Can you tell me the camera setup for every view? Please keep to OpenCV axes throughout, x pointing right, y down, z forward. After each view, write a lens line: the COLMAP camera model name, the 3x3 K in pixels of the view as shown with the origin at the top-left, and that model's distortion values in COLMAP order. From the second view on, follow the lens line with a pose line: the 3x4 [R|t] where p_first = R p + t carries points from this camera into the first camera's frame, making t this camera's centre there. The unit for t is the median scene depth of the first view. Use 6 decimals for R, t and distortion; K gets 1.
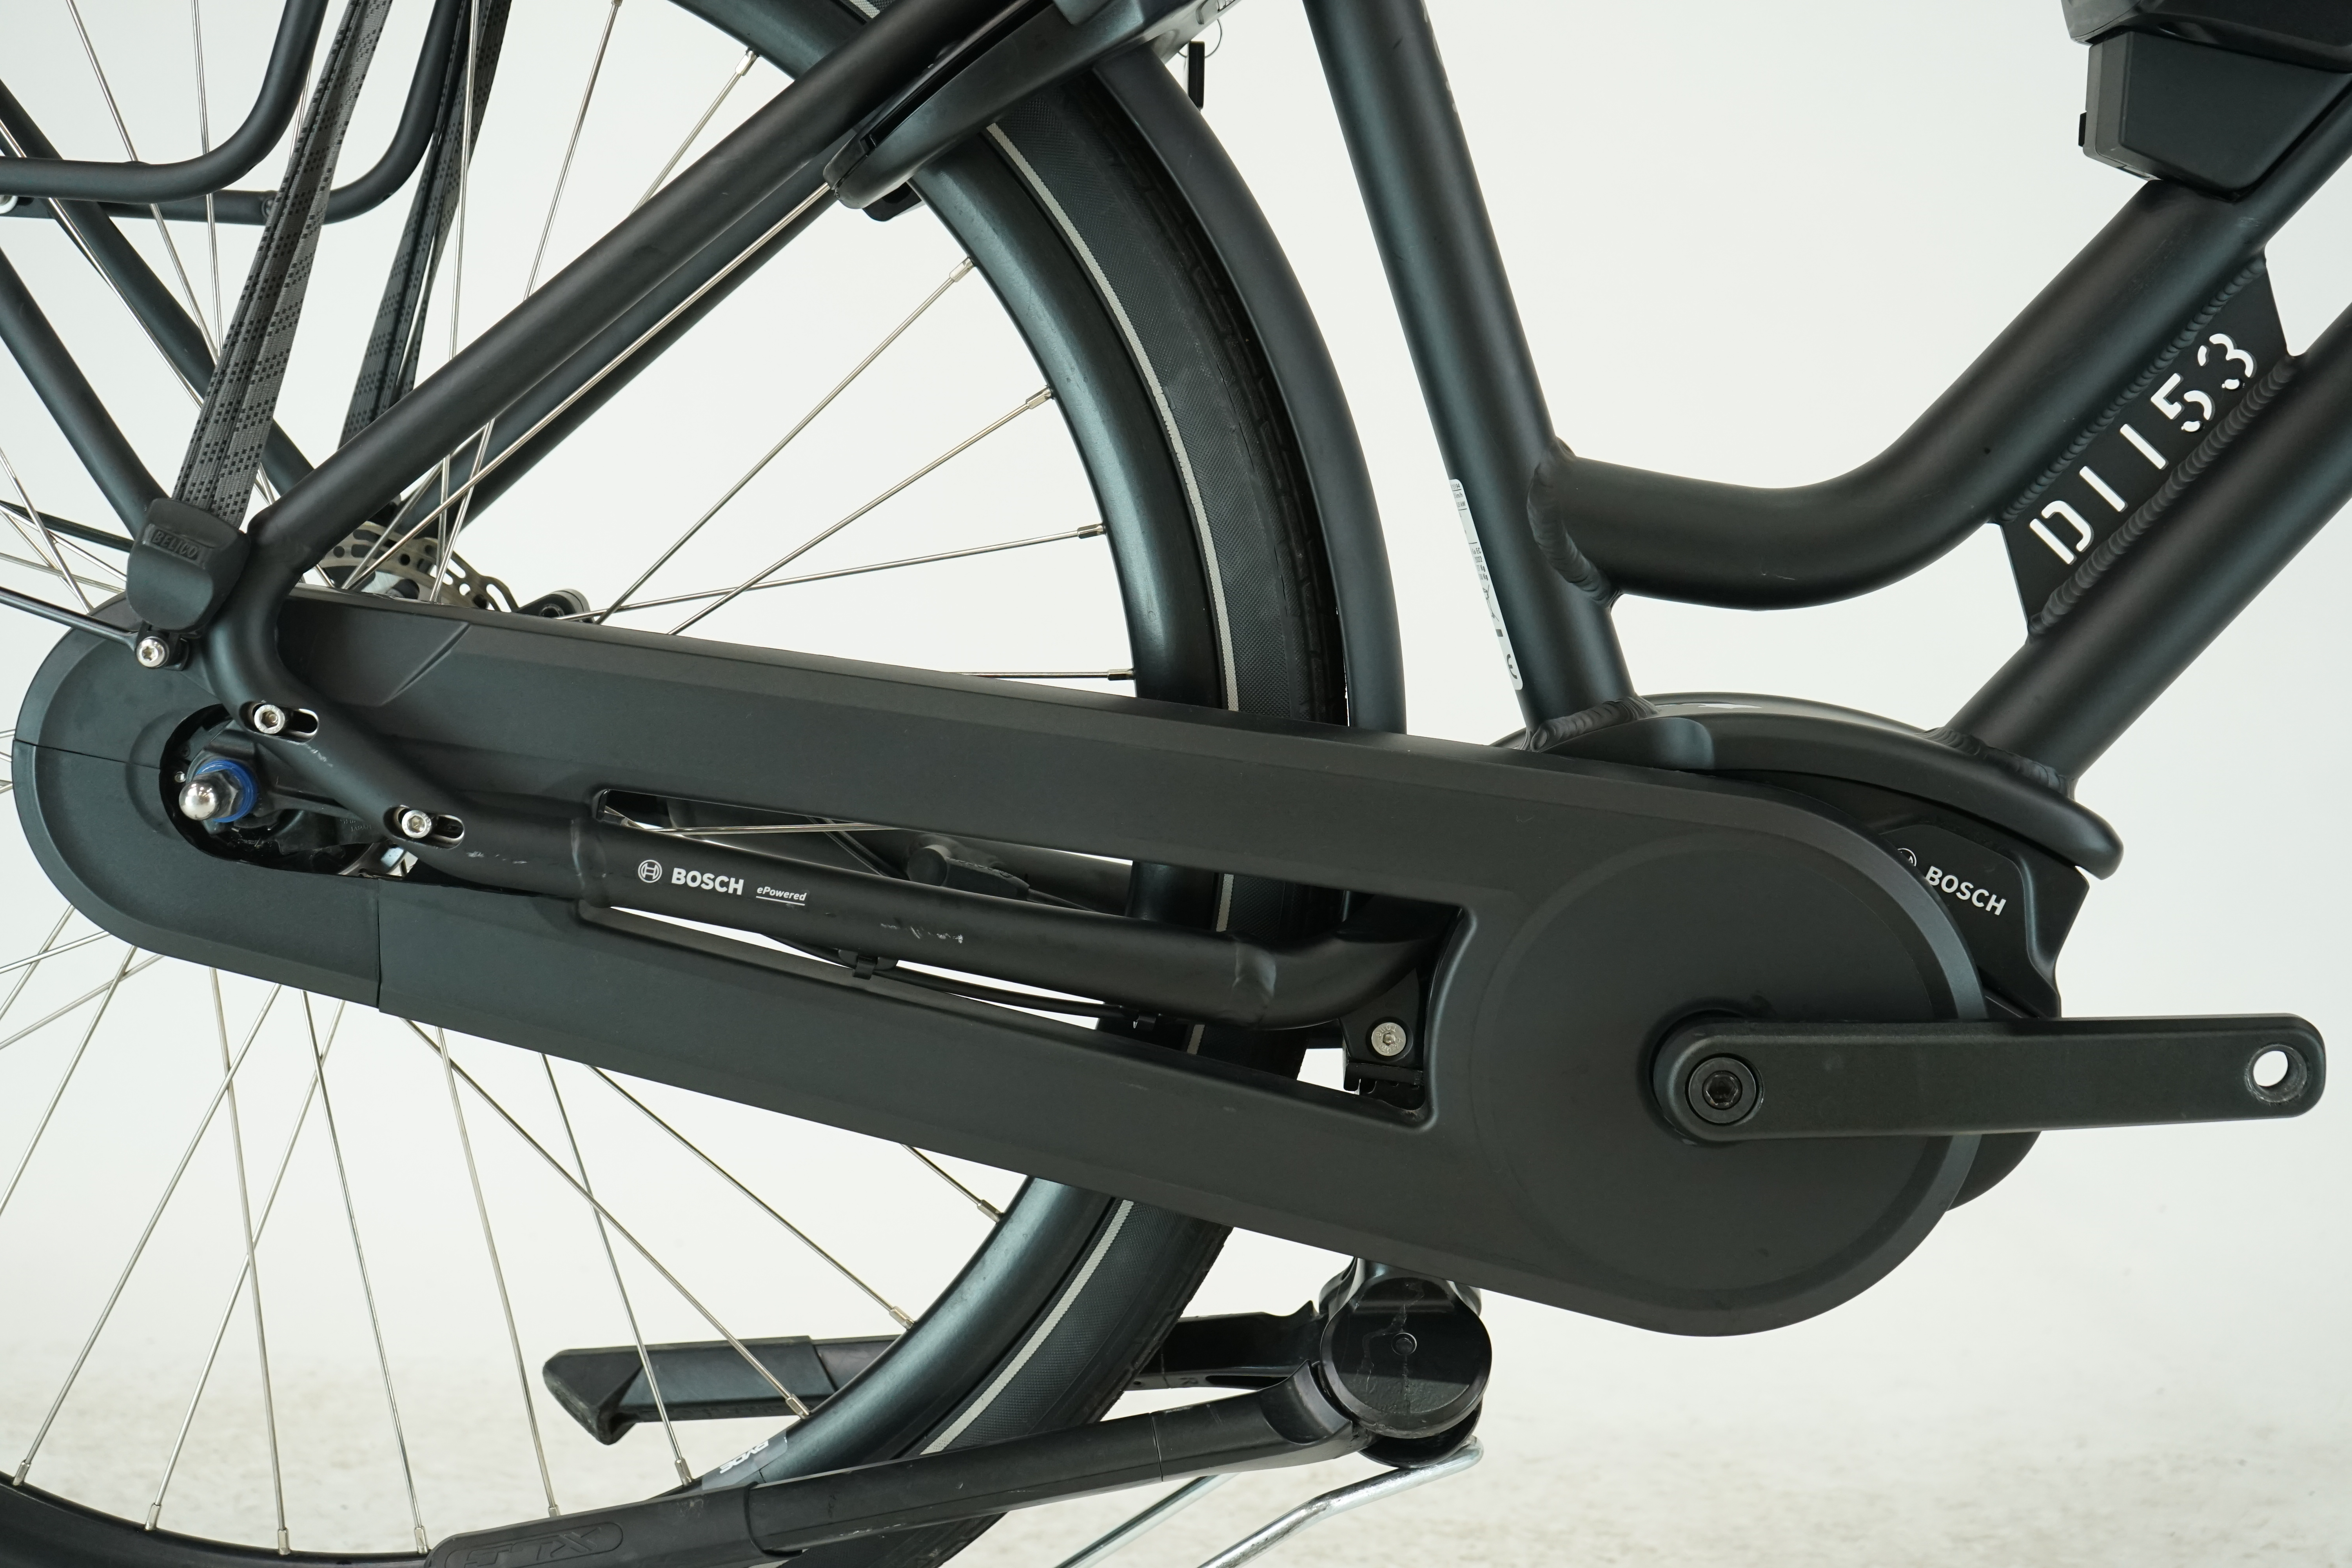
lens RADIAL K [[2949.9, 0, 1176.6], [0, 2949.9, 777.1], [0, 0, 1]] dist [-0.009467, 0.000000]
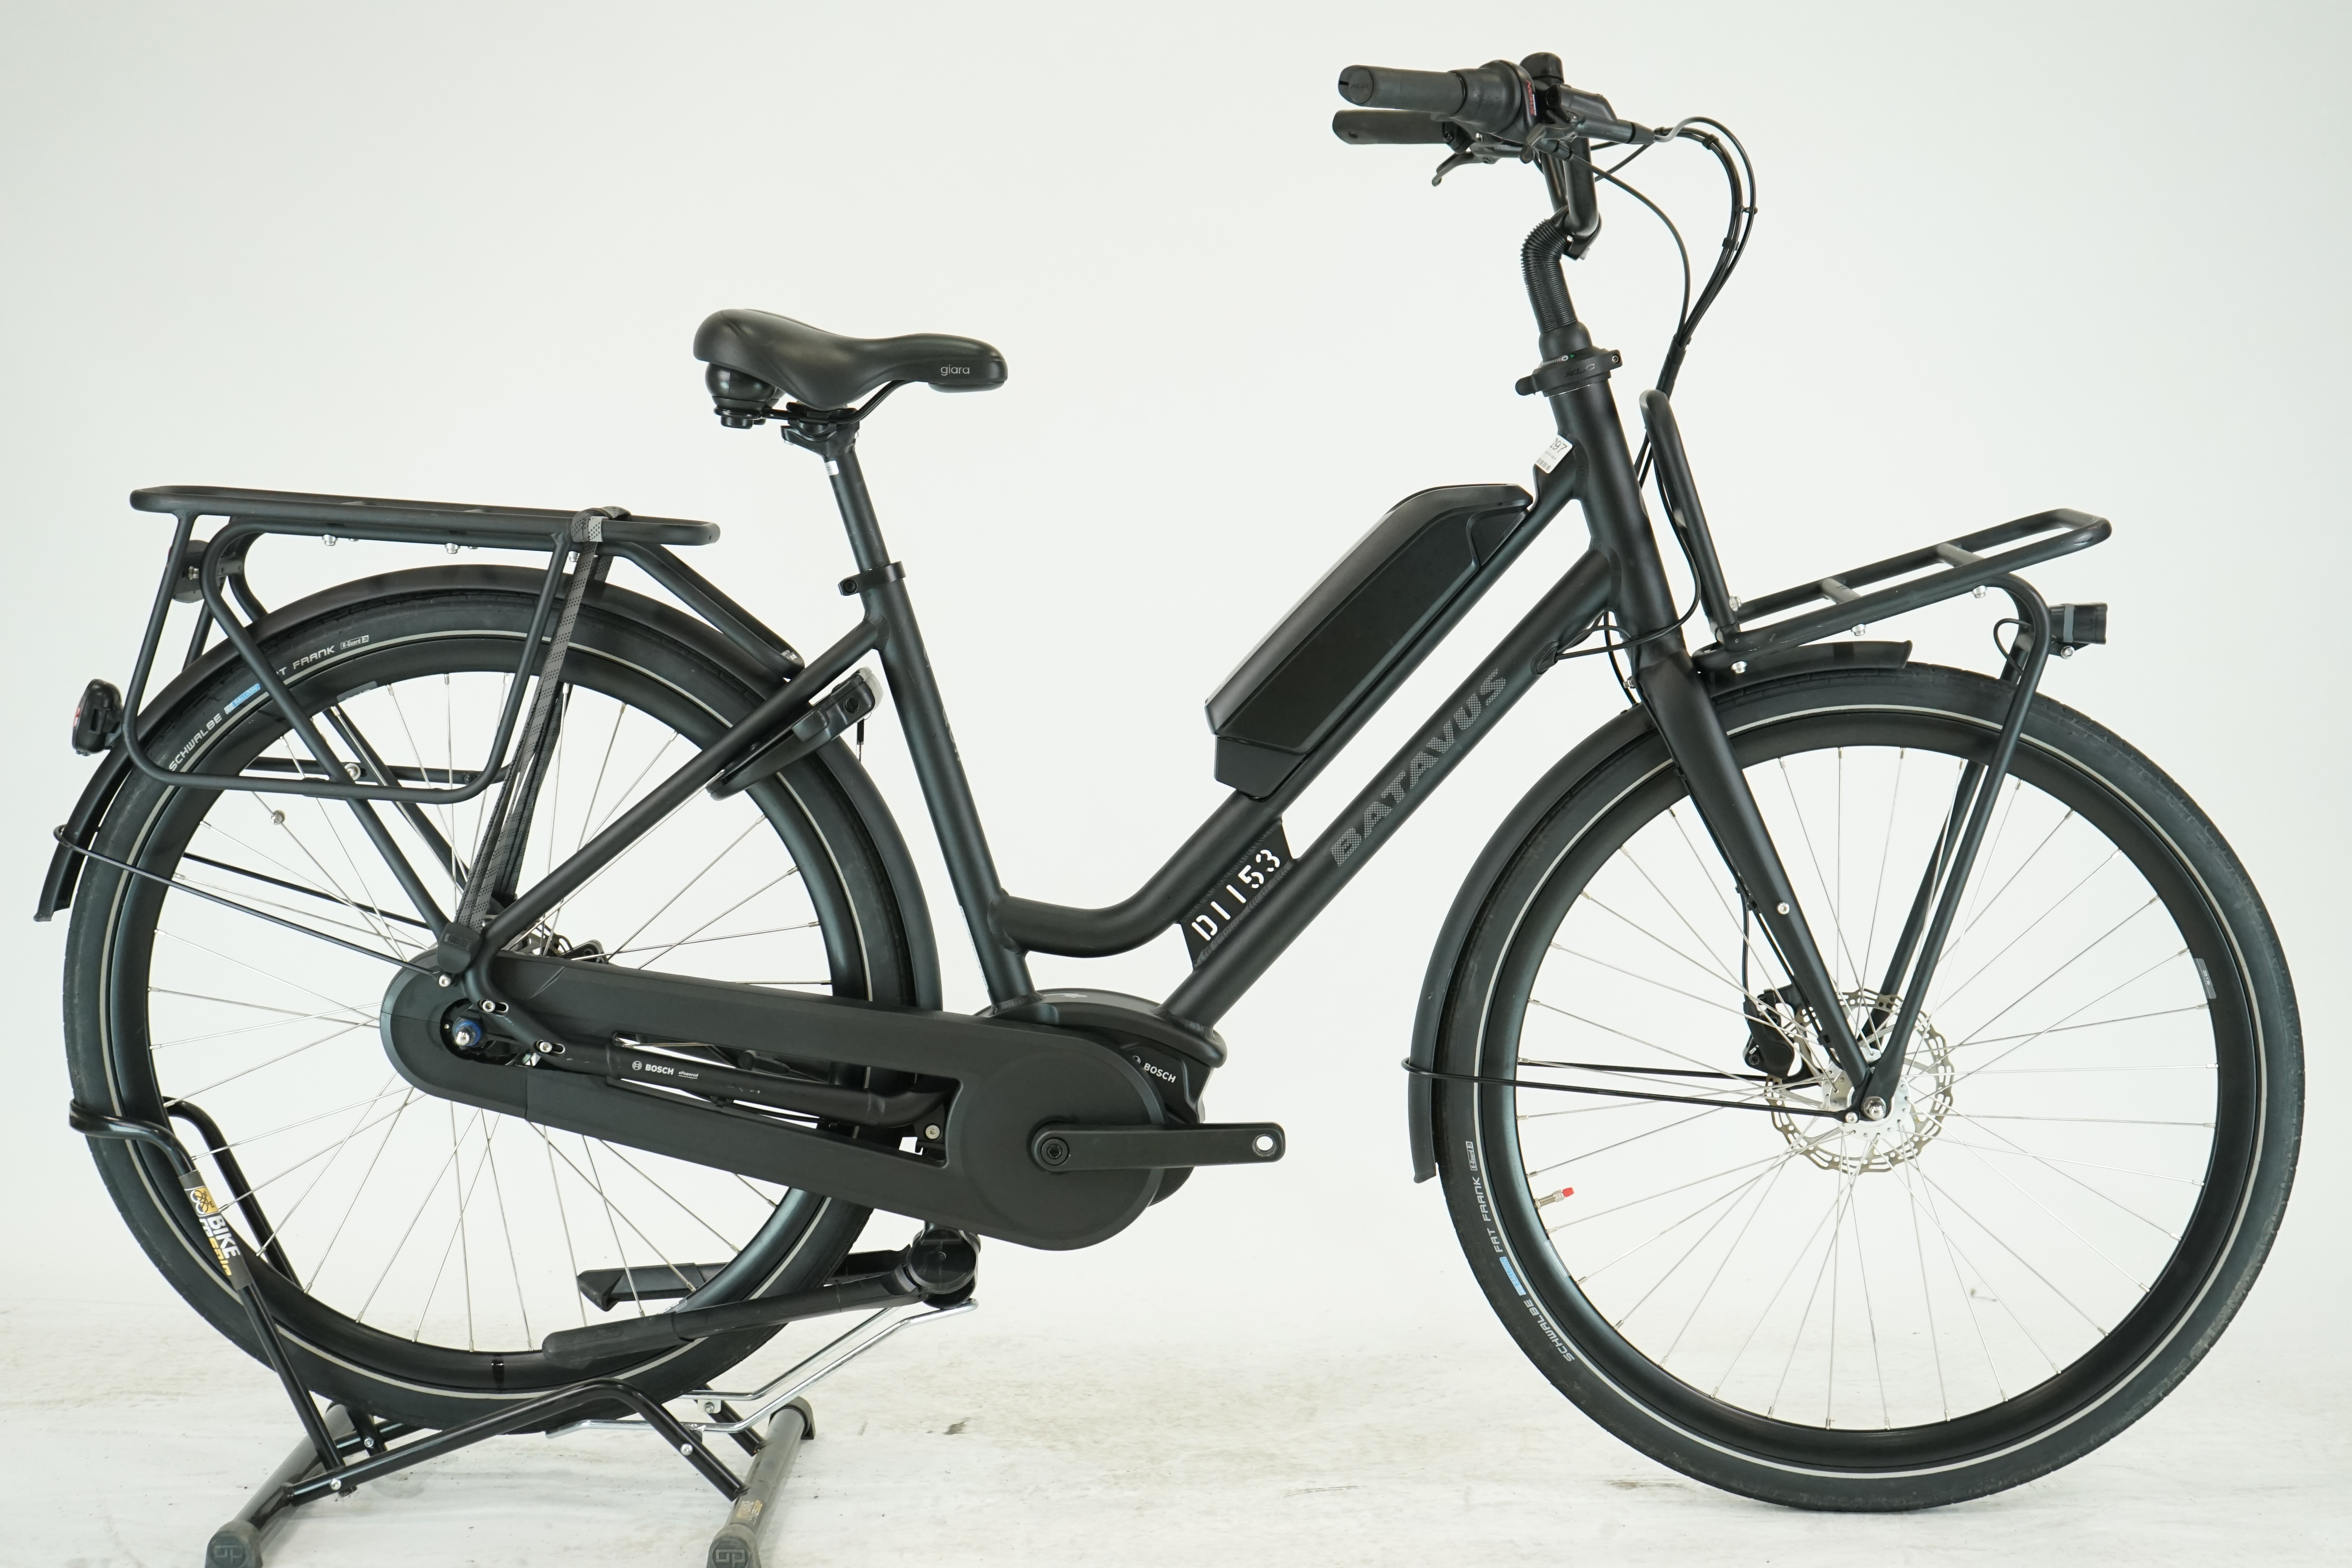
lens RADIAL K [[3722.3, 0, 1175.7], [0, 3722.3, 789.5], [0, 0, 1]] dist [-0.067069, 0.000000]
pose [[0.999691, 0.002176, 0.024745, 0.197929], [-0.001925, 0.999947, -0.010159, -0.167440], [-0.024766, 0.010108, 0.999642, -2.128672]]
